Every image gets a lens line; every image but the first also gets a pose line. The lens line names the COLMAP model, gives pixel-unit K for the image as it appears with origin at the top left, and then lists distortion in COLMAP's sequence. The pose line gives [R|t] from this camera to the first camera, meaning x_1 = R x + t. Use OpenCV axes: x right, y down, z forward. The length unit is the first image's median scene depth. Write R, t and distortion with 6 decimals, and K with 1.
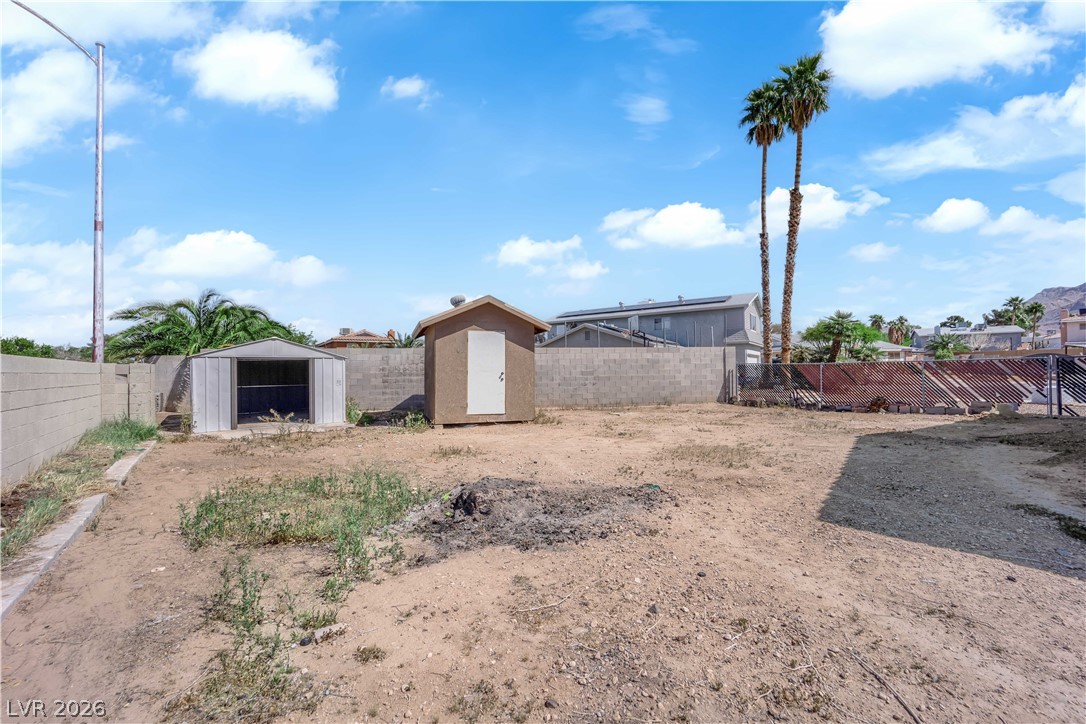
lens RADIAL K [[443.4, 0, 543.0], [0, 443.4, 362.0], [0, 0, 1]] dist [-0.019076, 0.000534]
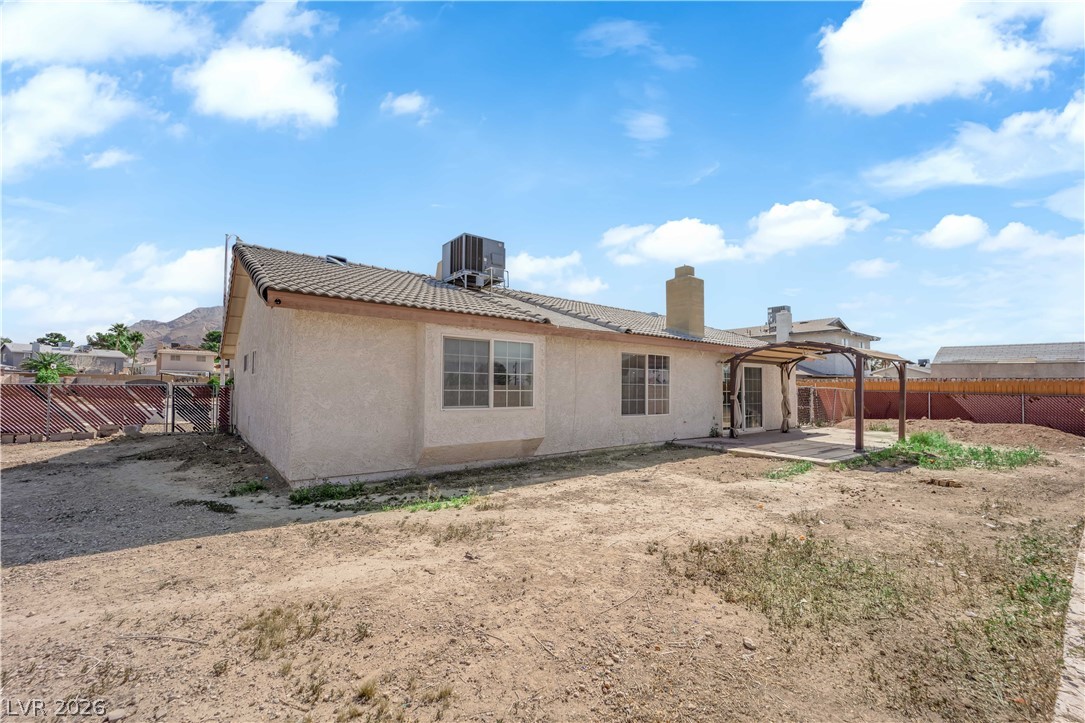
lens RADIAL K [[535.8, 0, 542.5], [0, 535.8, 361.5], [0, 0, 1]] dist [-0.000439, -0.000040]
pose [[0.004273, 0.061943, 0.998071, -0.290040], [-0.029685, 0.997648, -0.061790, -0.012735], [-0.999550, -0.029364, 0.006101, -0.050351]]
